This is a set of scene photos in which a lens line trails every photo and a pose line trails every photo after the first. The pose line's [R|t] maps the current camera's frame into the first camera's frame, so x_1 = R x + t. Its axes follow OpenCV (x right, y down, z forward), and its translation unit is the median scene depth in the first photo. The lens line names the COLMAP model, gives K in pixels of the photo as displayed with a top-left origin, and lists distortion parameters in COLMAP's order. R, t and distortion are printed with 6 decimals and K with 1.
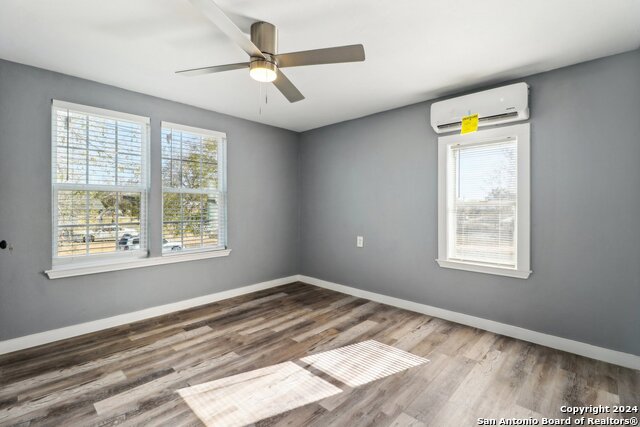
lens RADIAL K [[296.9, 0, 319.8], [0, 296.9, 210.1], [0, 0, 1]] dist [0.019589, -0.000103]
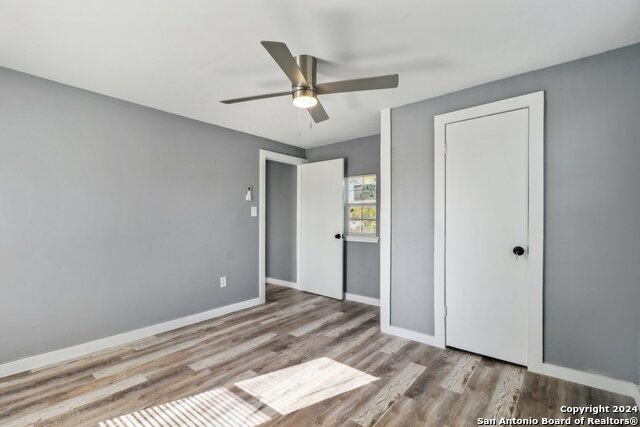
lens RADIAL K [[296.9, 0, 320.4], [0, 296.9, 213.9], [0, 0, 1]] dist [0.019589, -0.000103]
pose [[-0.997286, -0.002669, -0.073578, -0.154974], [-0.003358, 0.999952, 0.009237, -0.046185], [0.073550, 0.009459, -0.997247, 2.016367]]
